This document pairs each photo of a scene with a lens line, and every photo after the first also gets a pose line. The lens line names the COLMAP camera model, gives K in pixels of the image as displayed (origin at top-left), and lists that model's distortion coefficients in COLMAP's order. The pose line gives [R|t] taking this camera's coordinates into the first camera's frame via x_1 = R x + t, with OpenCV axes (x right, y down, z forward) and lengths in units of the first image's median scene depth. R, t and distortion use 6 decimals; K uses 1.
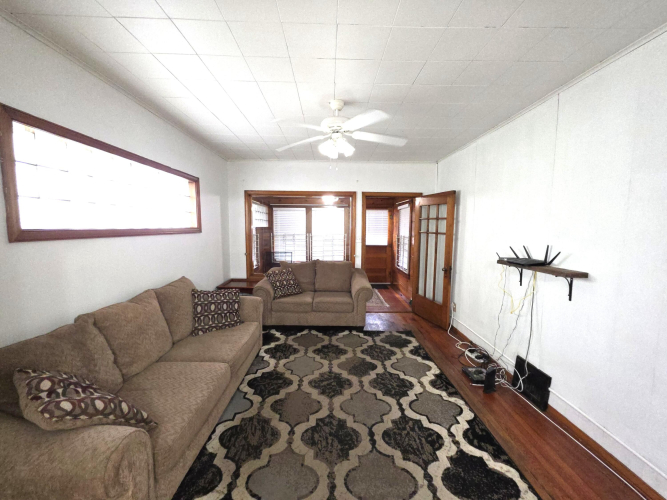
lens RADIAL K [[265.9, 0, 333.6], [0, 265.9, 251.8], [0, 0, 1]] dist [-0.001371, 0.000405]
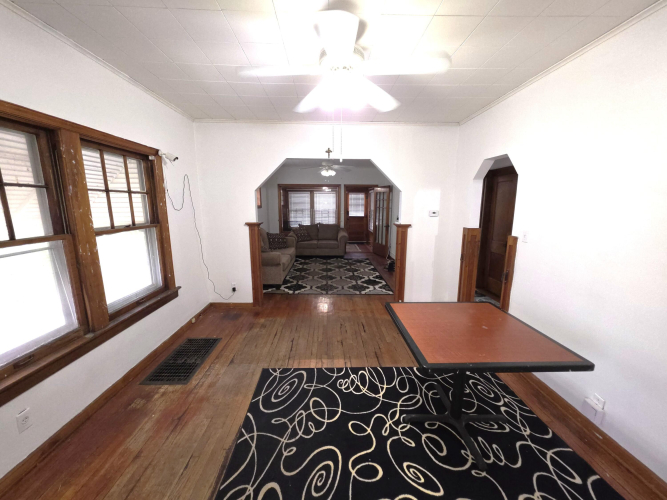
lens RADIAL K [[265.9, 0, 333.6], [0, 265.9, 251.8], [0, 0, 1]] dist [-0.001371, 0.000405]
pose [[0.999907, -0.005236, 0.012592, 0.016616], [0.004154, 0.996417, 0.084474, 0.102086], [-0.012990, -0.084414, 0.996346, -1.143741]]
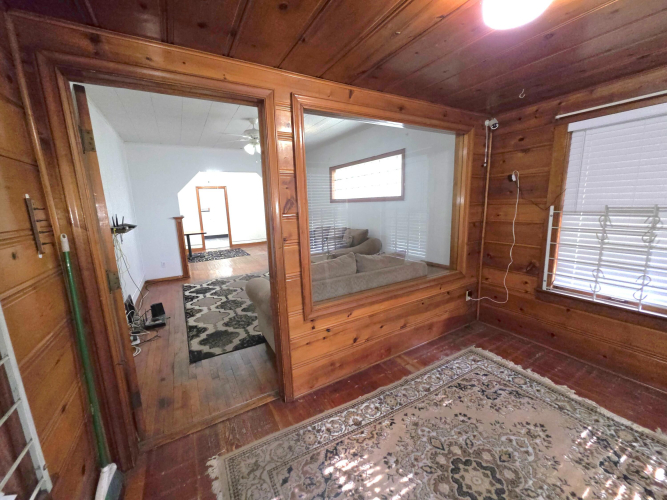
lens RADIAL K [[265.9, 0, 333.6], [0, 265.9, 251.8], [0, 0, 1]] dist [-0.001371, 0.000405]
pose [[-0.868622, 0.112151, -0.482616, 0.329895], [-0.019928, 0.965350, 0.260196, -0.163387], [0.495075, 0.235629, -0.836289, 2.018949]]
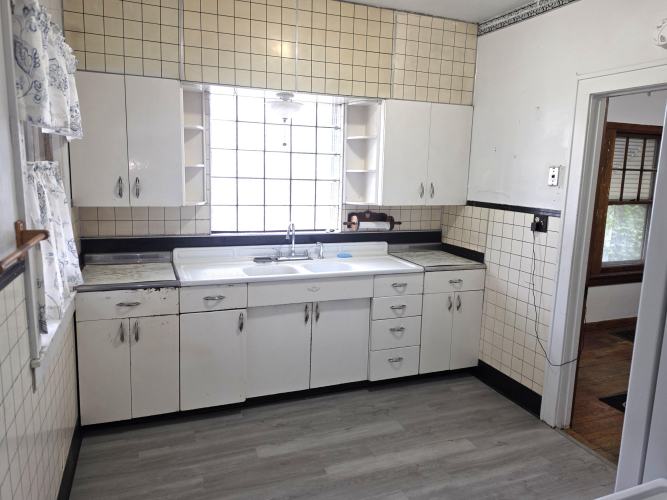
lens RADIAL K [[475.0, 0, 333.5], [0, 475.0, 250.0], [0, 0, 1]] dist [-0.007614, -0.004919]
pose [[0.353624, 0.148146, -0.923581, 0.525480], [-0.110405, 0.987087, 0.116060, 0.178543], [0.928849, 0.060927, 0.365414, -1.810584]]
